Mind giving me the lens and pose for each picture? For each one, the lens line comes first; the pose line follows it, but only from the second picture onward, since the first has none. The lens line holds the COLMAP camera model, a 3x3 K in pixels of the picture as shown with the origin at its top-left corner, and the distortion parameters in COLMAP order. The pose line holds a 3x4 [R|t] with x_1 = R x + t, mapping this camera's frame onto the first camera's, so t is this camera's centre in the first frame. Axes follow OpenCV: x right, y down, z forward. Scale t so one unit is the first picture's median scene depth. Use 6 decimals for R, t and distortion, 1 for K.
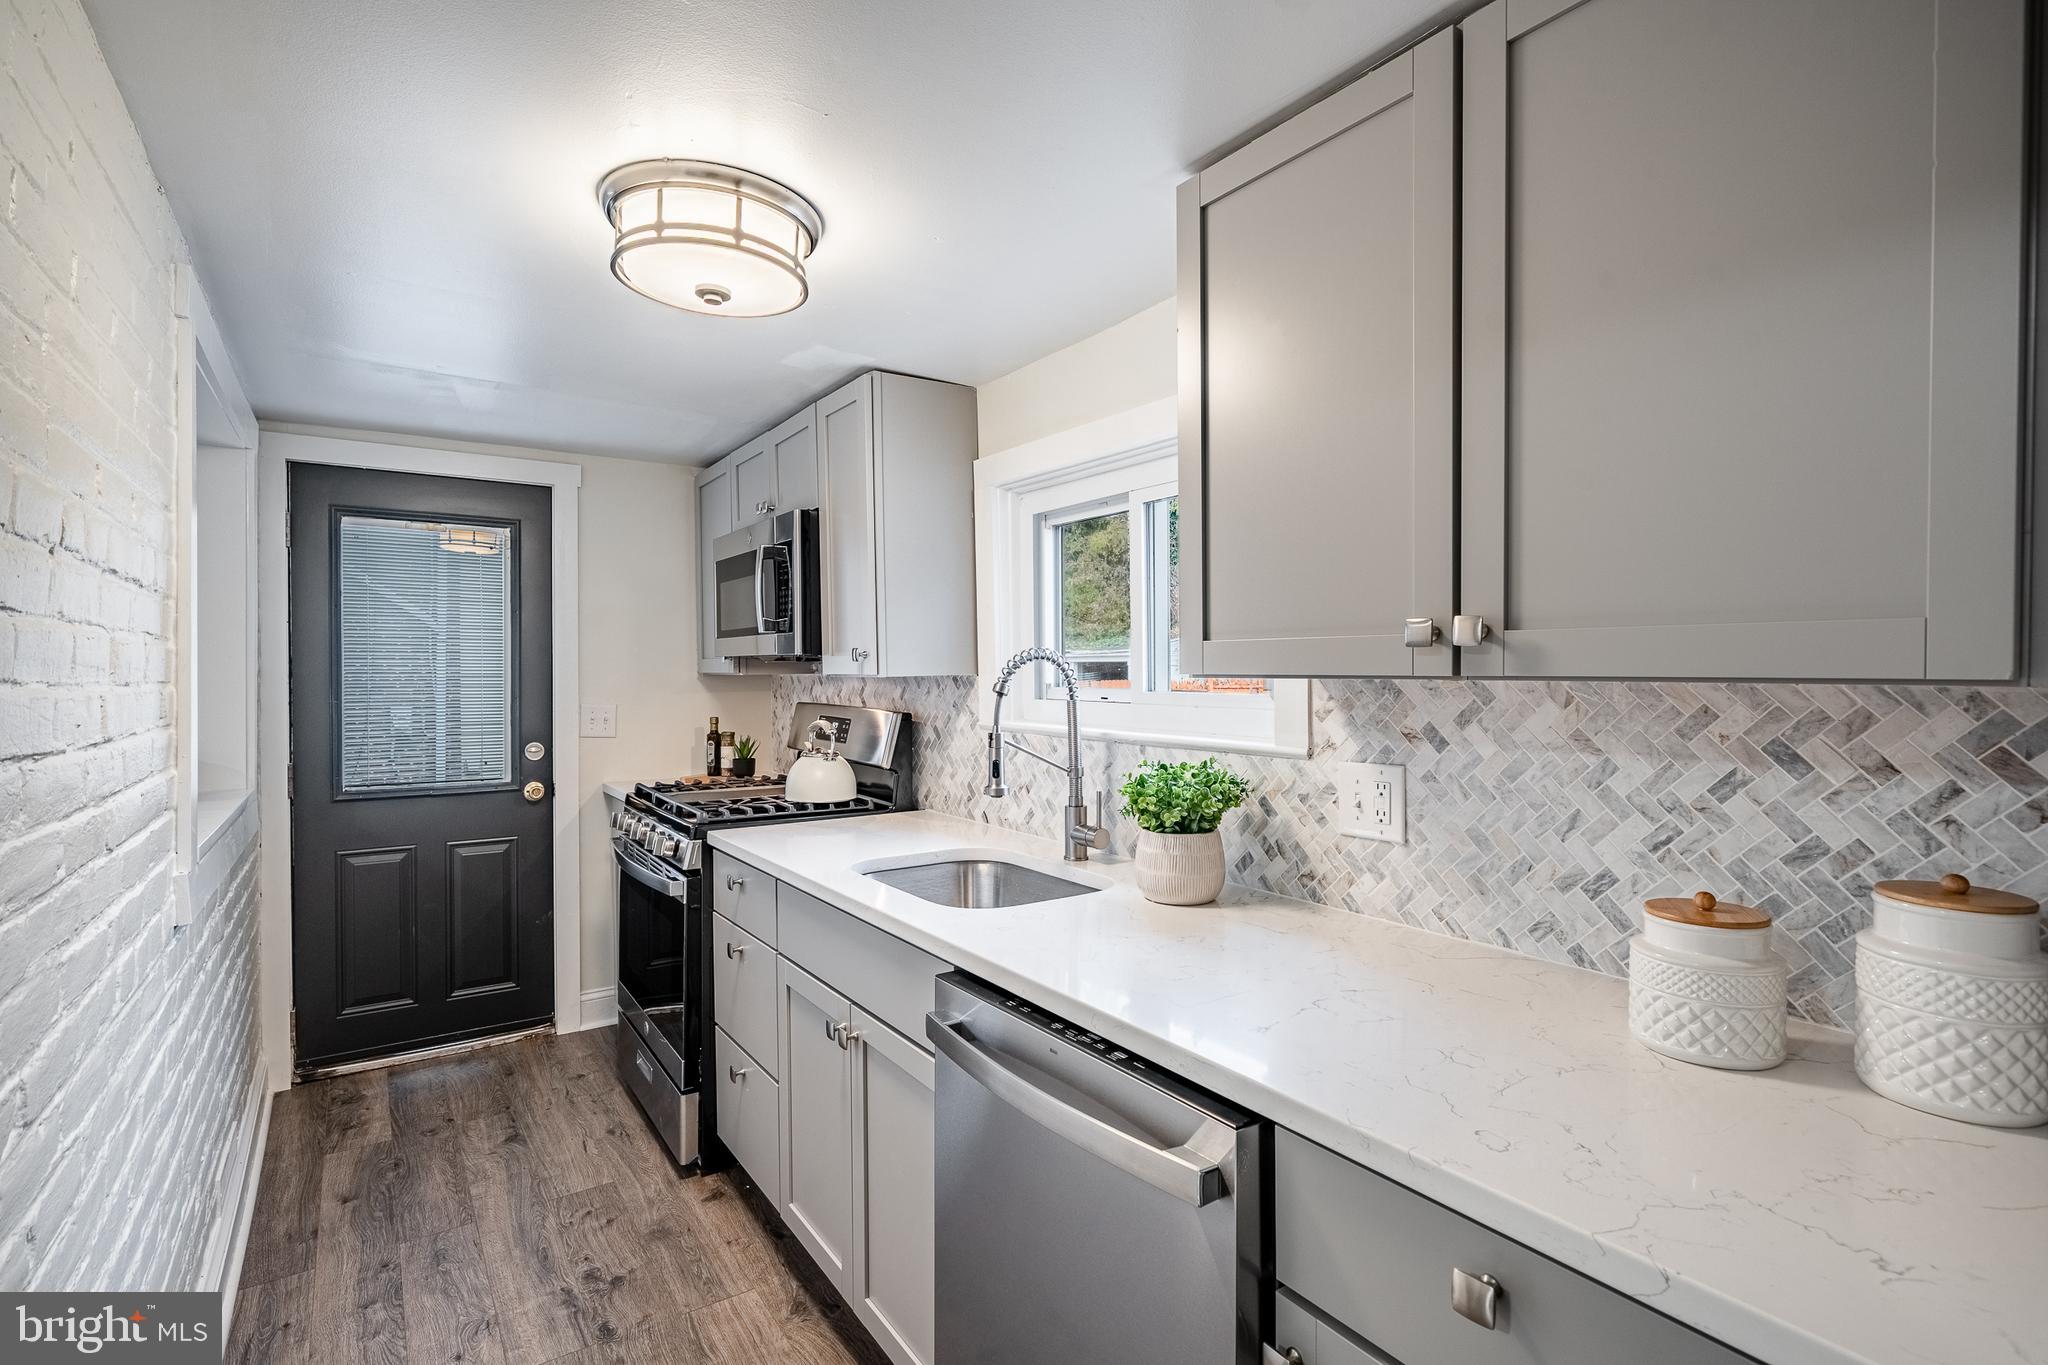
lens RADIAL K [[960.1, 0, 1009.8], [0, 960.1, 678.1], [0, 0, 1]] dist [0.002249, -0.001032]
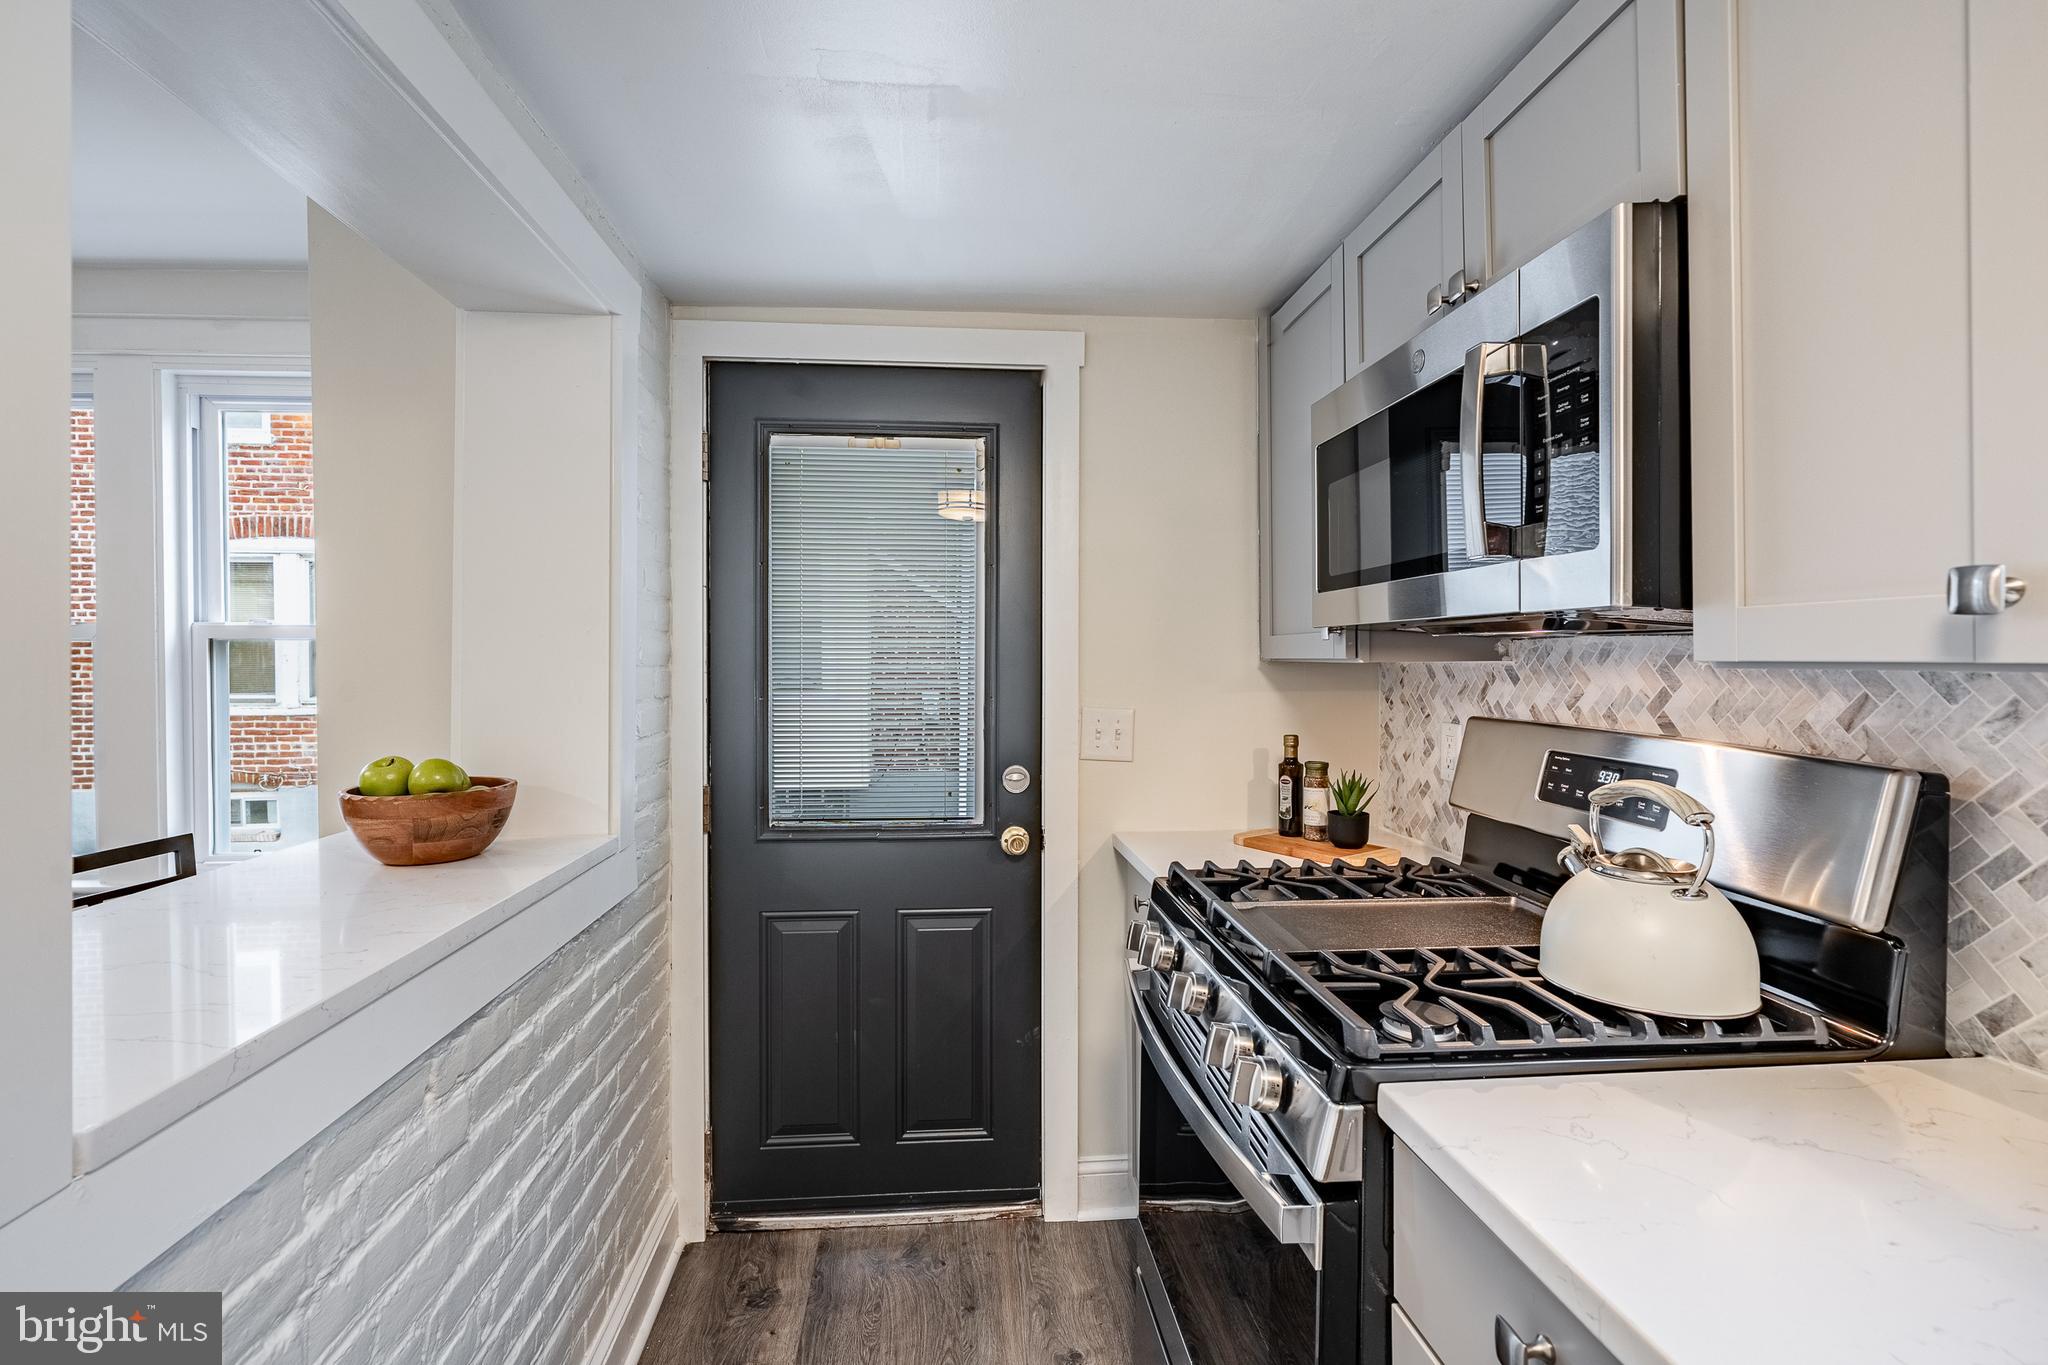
lens RADIAL K [[909.8, 0, 1013.8], [0, 909.8, 694.3], [0, 0, 1]] dist [-0.001083, 0.000353]
pose [[0.875737, 0.019766, -0.482384, -0.258188], [-0.004197, 0.999435, 0.033335, -0.002014], [0.482770, -0.027168, 0.875326, 0.596130]]
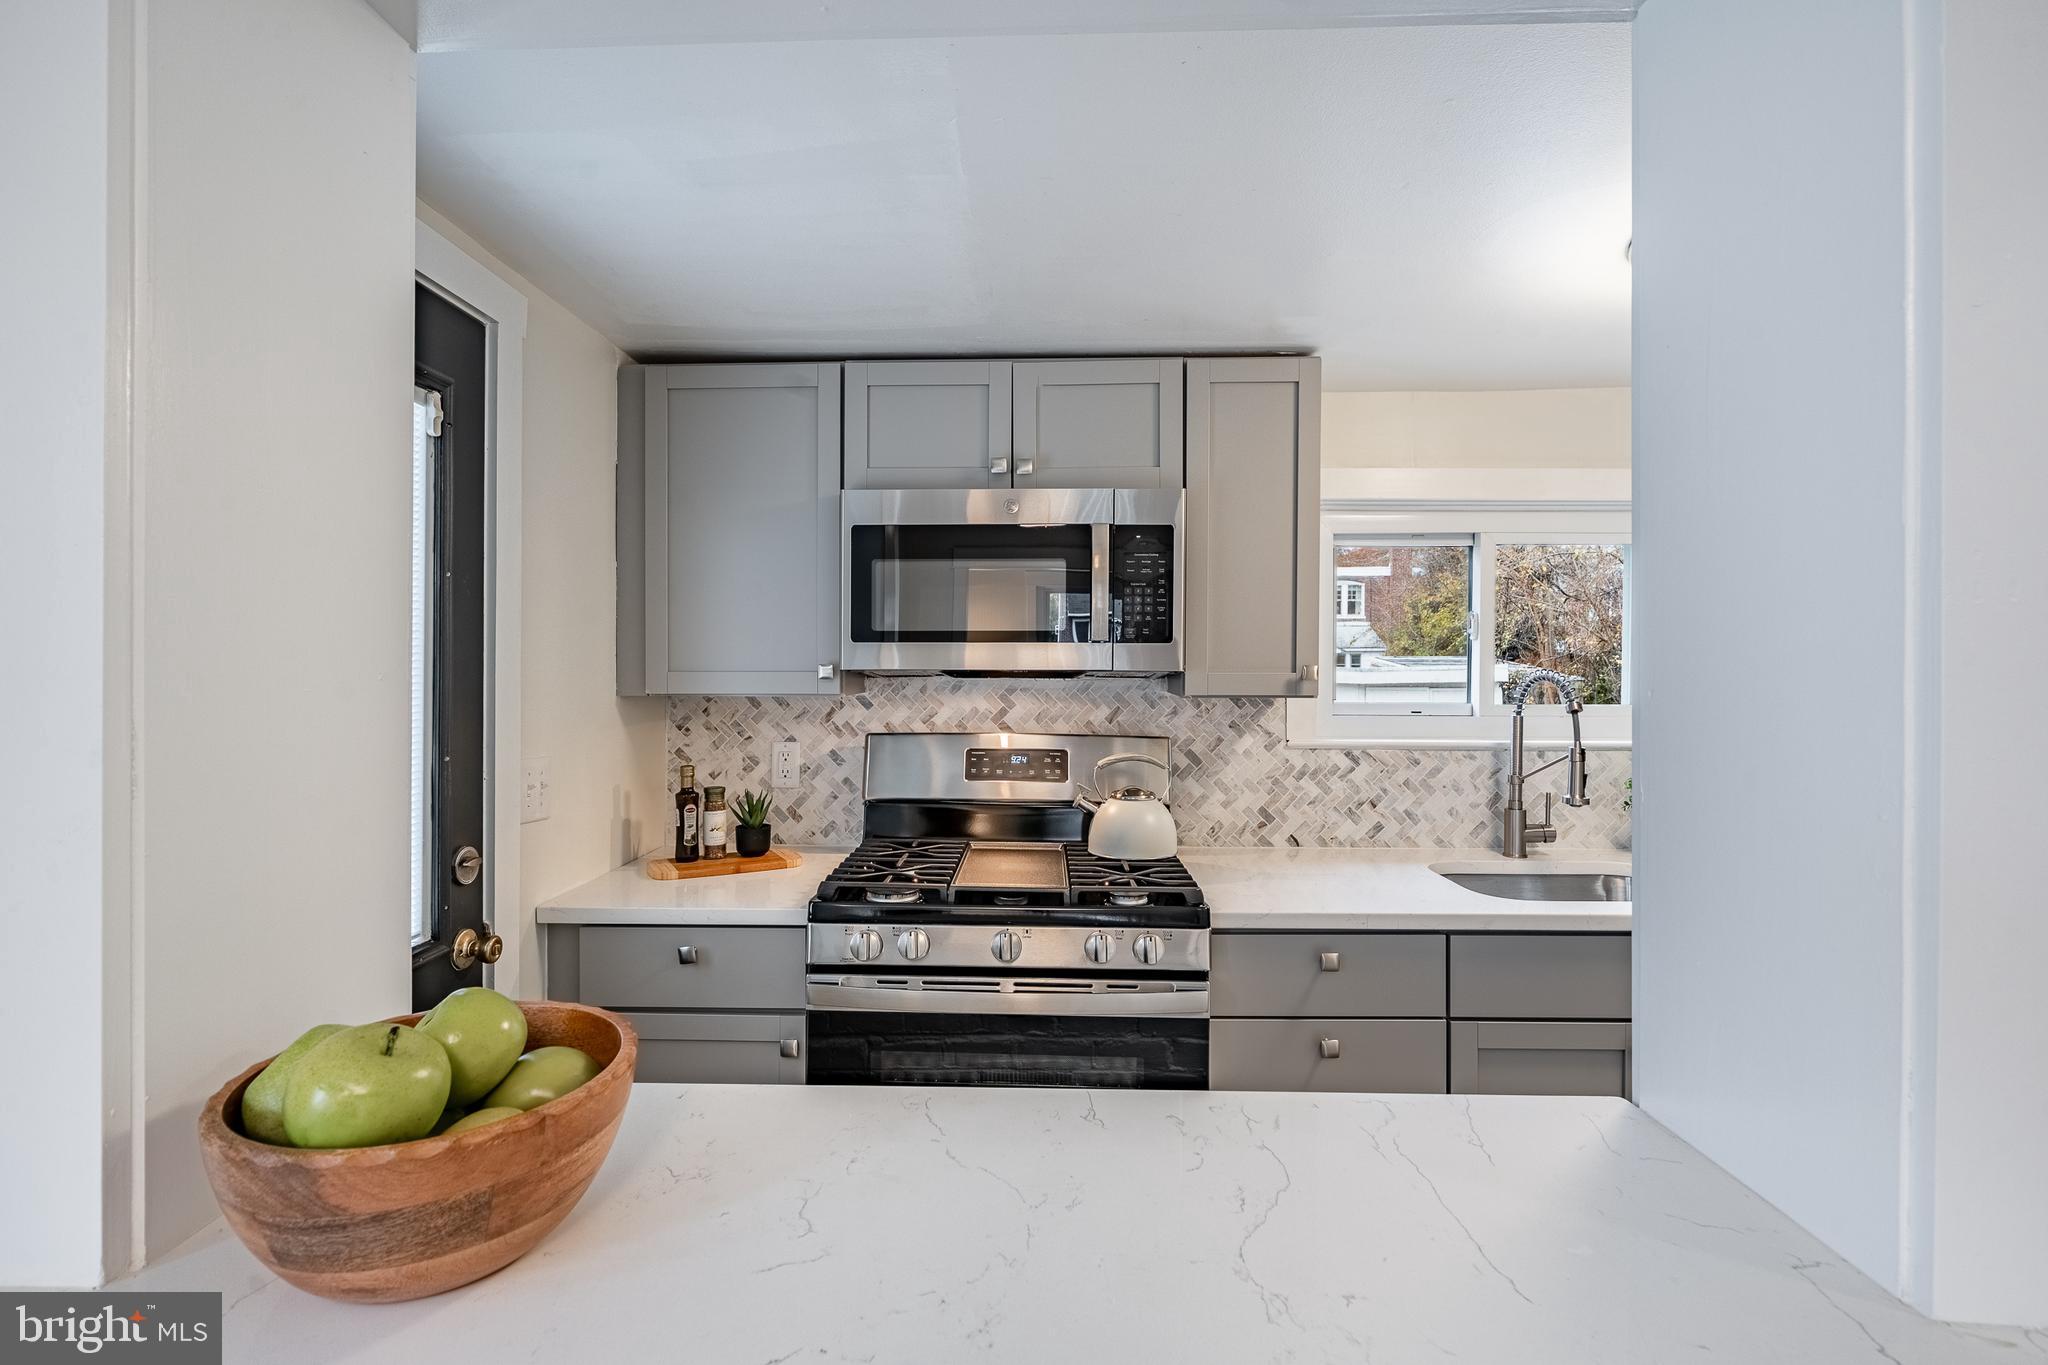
lens RADIAL K [[960.1, 0, 1018.4], [0, 960.1, 650.8], [0, 0, 1]] dist [0.002249, -0.001032]
pose [[0.575821, 0.017454, 0.817389, -0.959368], [0.004442, 0.999691, -0.024476, -0.022519], [-0.817563, 0.017724, 0.575566, 0.660474]]
